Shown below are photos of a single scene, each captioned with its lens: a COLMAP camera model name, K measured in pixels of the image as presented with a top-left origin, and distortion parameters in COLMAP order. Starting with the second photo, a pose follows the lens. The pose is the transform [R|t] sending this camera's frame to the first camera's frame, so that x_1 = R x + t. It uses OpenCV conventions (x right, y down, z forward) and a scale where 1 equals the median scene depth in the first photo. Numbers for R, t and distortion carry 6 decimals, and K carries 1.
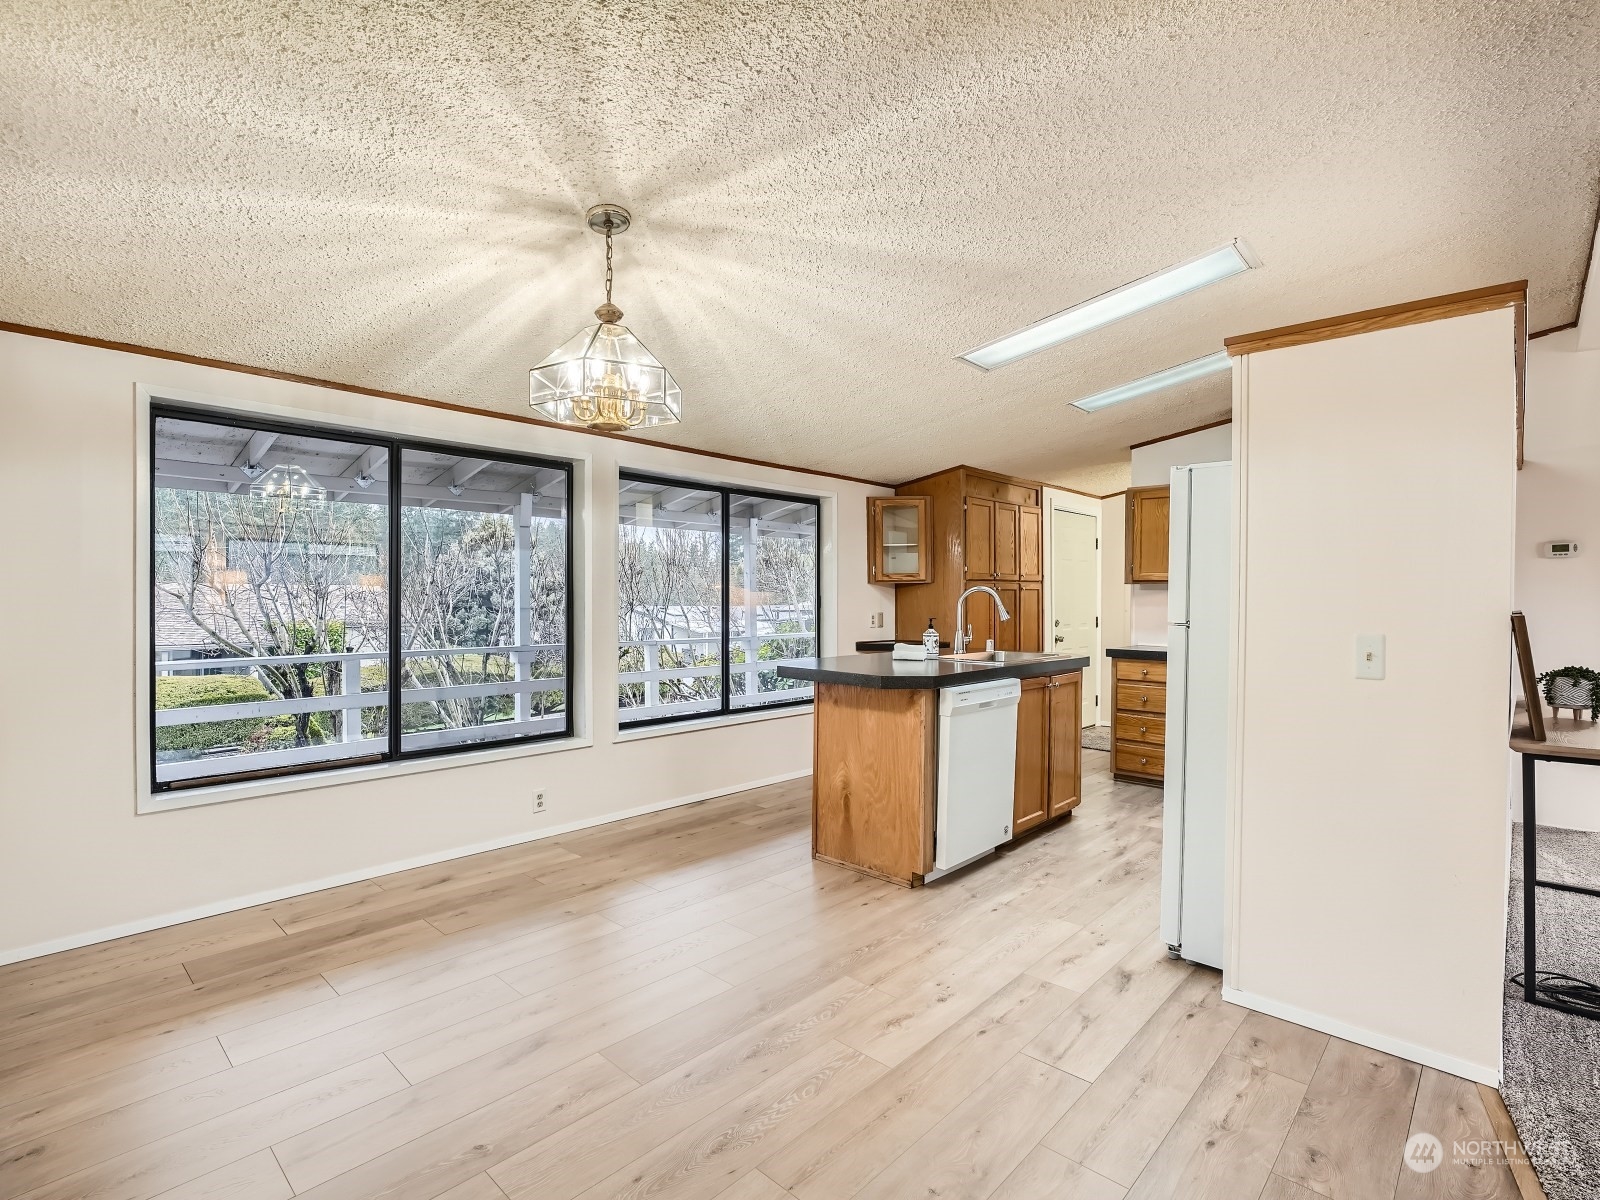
lens RADIAL K [[767.8, 0, 799.6], [0, 767.8, 595.6], [0, 0, 1]] dist [-0.017221, 0.000644]
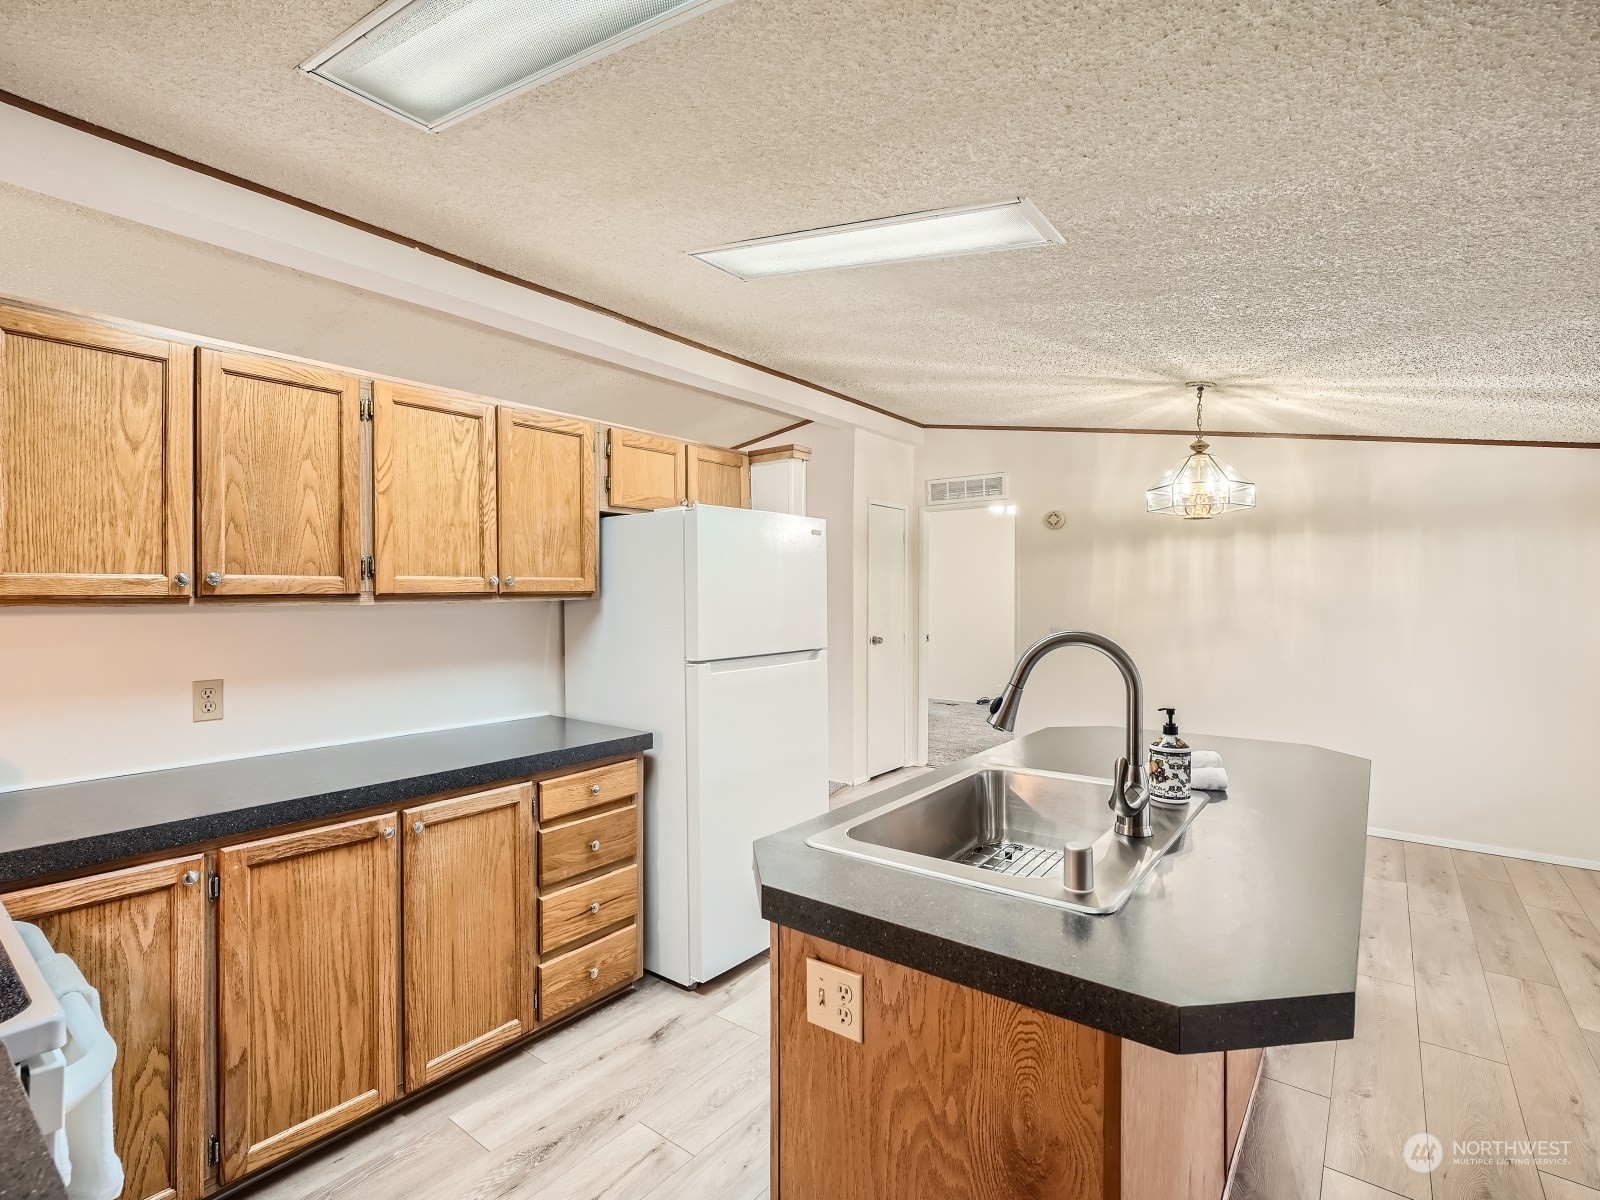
lens RADIAL K [[735.3, 0, 793.2], [0, 735.3, 591.2], [0, 0, 1]] dist [-0.017033, 0.000014]
pose [[-0.996992, -0.014068, -0.076214, 0.290515], [-0.013927, 0.999900, -0.002372, -0.023725], [0.076240, -0.001304, -0.997089, 0.976697]]
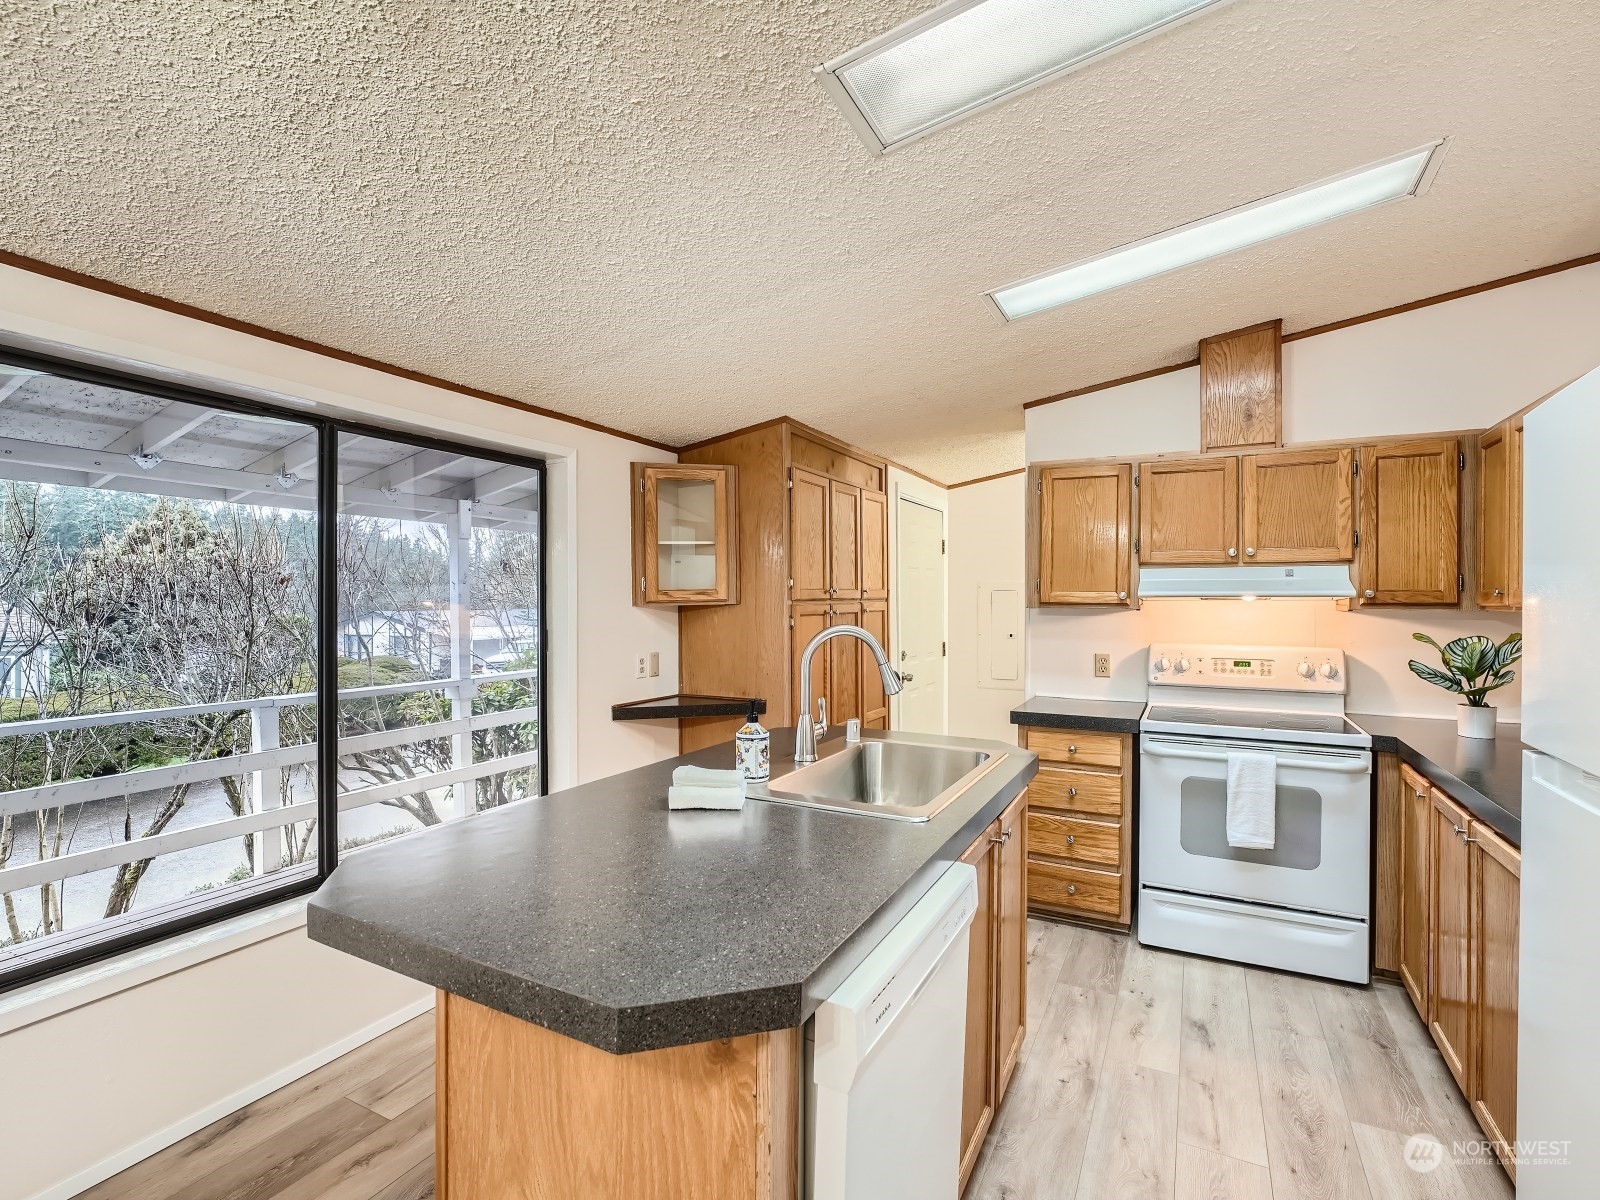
lens RADIAL K [[767.8, 0, 799.6], [0, 767.8, 595.6], [0, 0, 1]] dist [-0.017221, 0.000644]
pose [[0.961967, -0.000326, 0.273167, 0.051109], [0.000728, 0.999999, -0.001370, -0.023207], [-0.273166, 0.001517, 0.961966, 0.388987]]
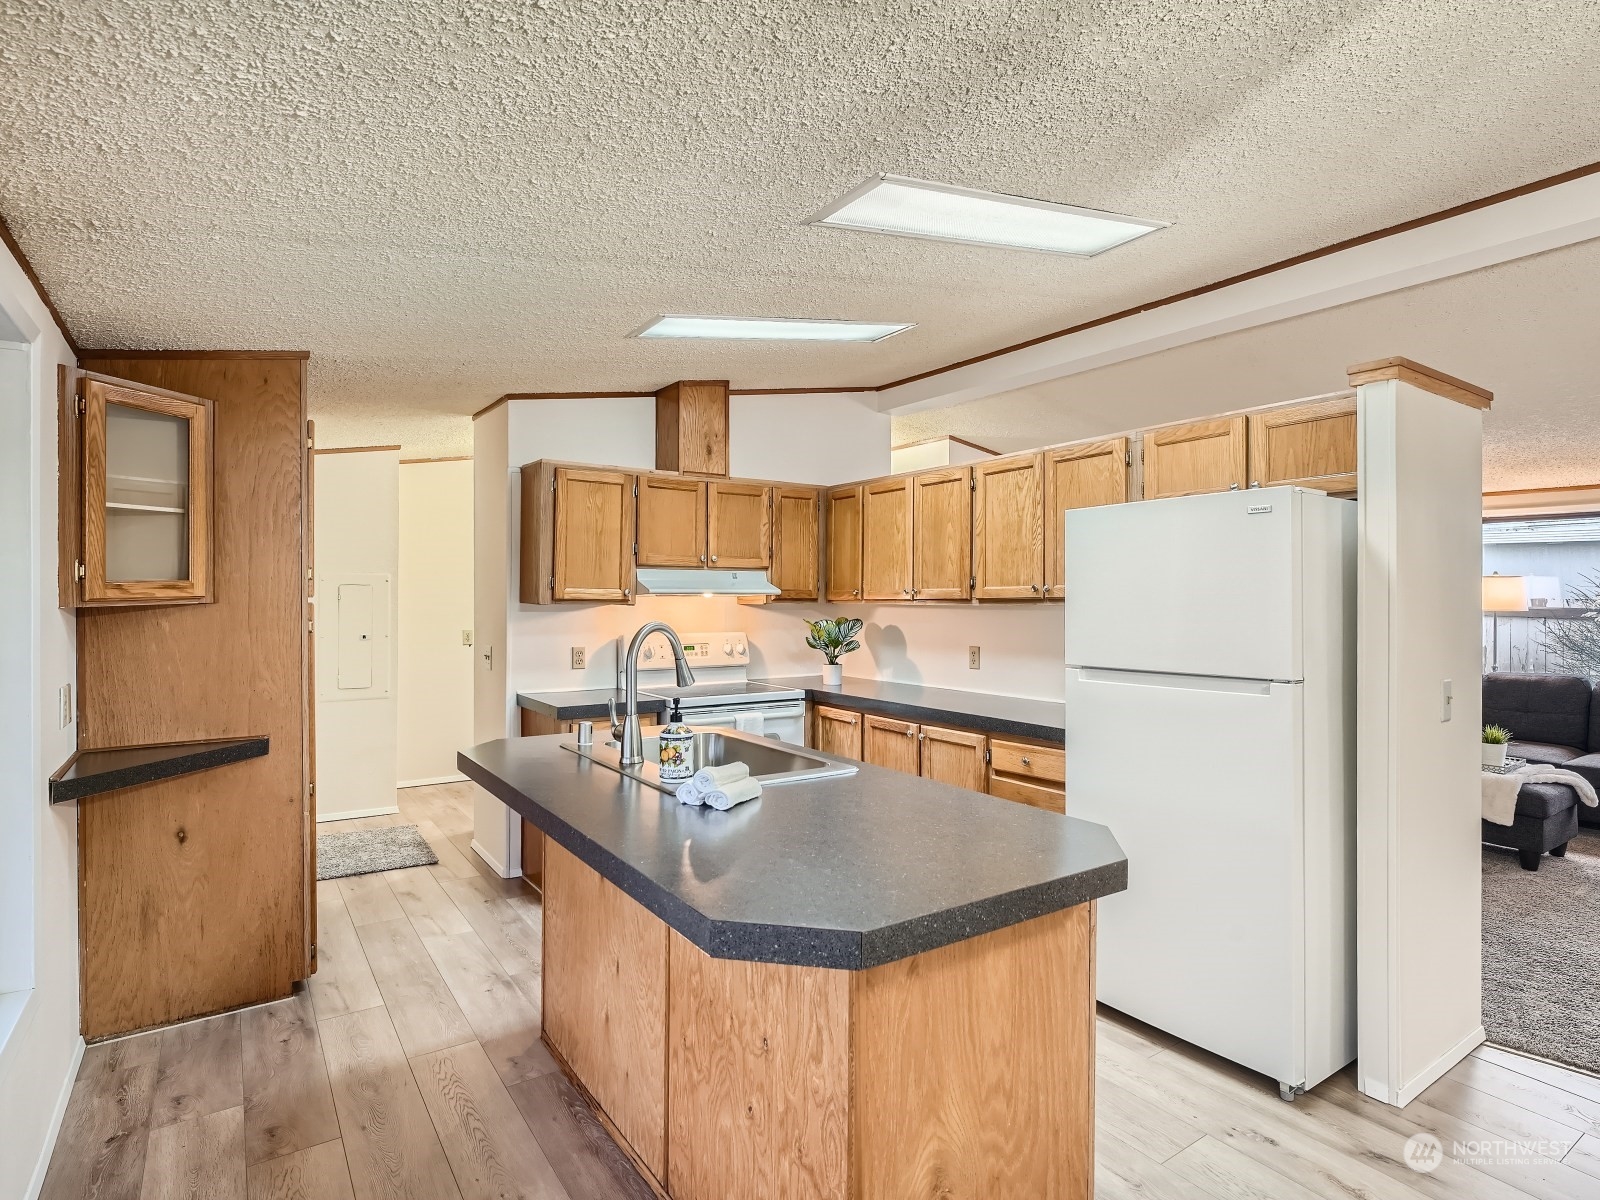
lens RADIAL K [[837.7, 0, 800.0], [0, 837.7, 589.3], [0, 0, 1]] dist [-0.004400, -0.000189]
pose [[0.218084, 0.005077, 0.975917, -0.214508], [-0.004691, 0.999980, -0.004153, -0.024360], [-0.975919, -0.003672, 0.218104, 0.583867]]
